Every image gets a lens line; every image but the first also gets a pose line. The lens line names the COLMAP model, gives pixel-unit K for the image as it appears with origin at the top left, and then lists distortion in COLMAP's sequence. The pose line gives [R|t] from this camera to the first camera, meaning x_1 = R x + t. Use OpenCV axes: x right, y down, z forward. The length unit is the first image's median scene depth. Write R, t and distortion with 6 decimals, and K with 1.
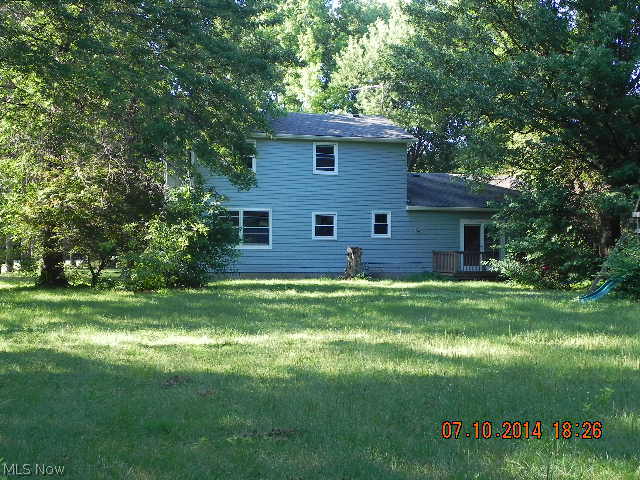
lens RADIAL K [[971.3, 0, 319.9], [0, 971.3, 241.0], [0, 0, 1]] dist [-0.042027, 0.000000]
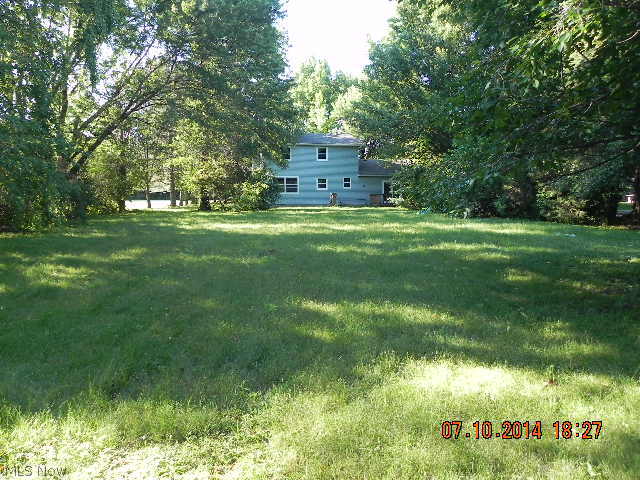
lens RADIAL K [[486.3, 0, 320.1], [0, 486.3, 239.6], [0, 0, 1]] dist [0.015235, 0.000054]
pose [[0.999233, -0.005675, -0.038757, 0.053786], [0.009611, 0.994725, 0.102126, -0.001930], [0.037973, -0.102420, 0.994016, -0.191772]]
